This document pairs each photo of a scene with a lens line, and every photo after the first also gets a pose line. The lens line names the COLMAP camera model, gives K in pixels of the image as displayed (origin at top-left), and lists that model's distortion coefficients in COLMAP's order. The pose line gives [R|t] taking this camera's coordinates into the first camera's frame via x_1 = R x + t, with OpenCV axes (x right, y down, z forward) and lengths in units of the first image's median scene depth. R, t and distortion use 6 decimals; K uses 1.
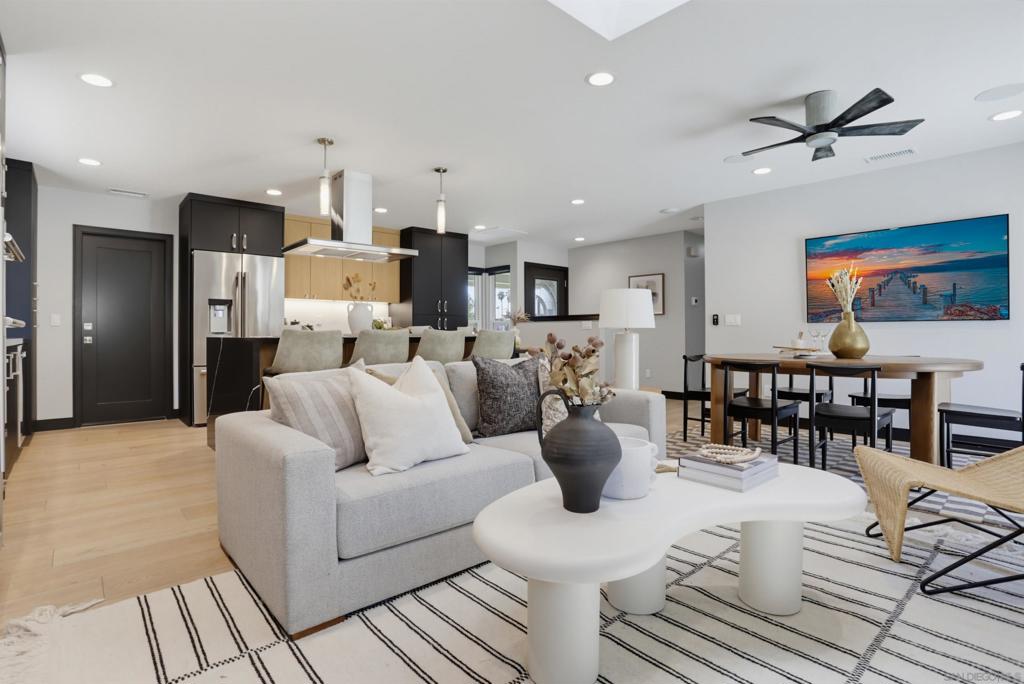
lens RADIAL K [[506.3, 0, 511.7], [0, 506.3, 334.0], [0, 0, 1]] dist [-0.002806, -0.000429]
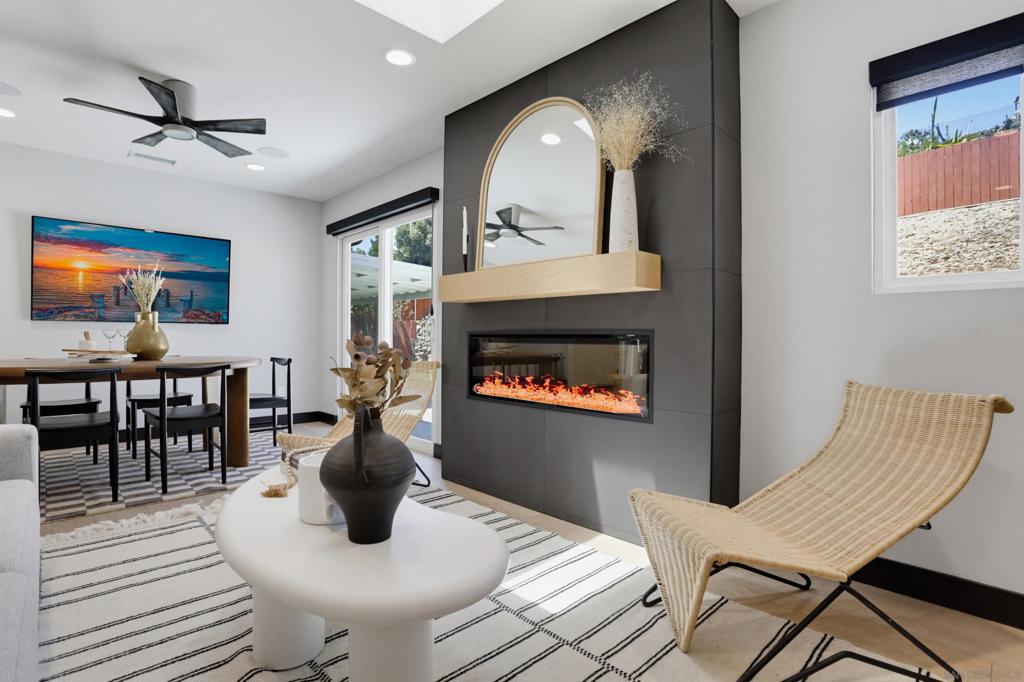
lens RADIAL K [[507.1, 0, 512.0], [0, 507.1, 341.0], [0, 0, 1]] dist [-0.001349, -0.000194]
pose [[-0.010690, -0.006950, 0.999919, -0.290392], [-0.006776, 0.999953, 0.006878, 0.000668], [-0.999920, -0.006702, -0.010736, 0.308681]]
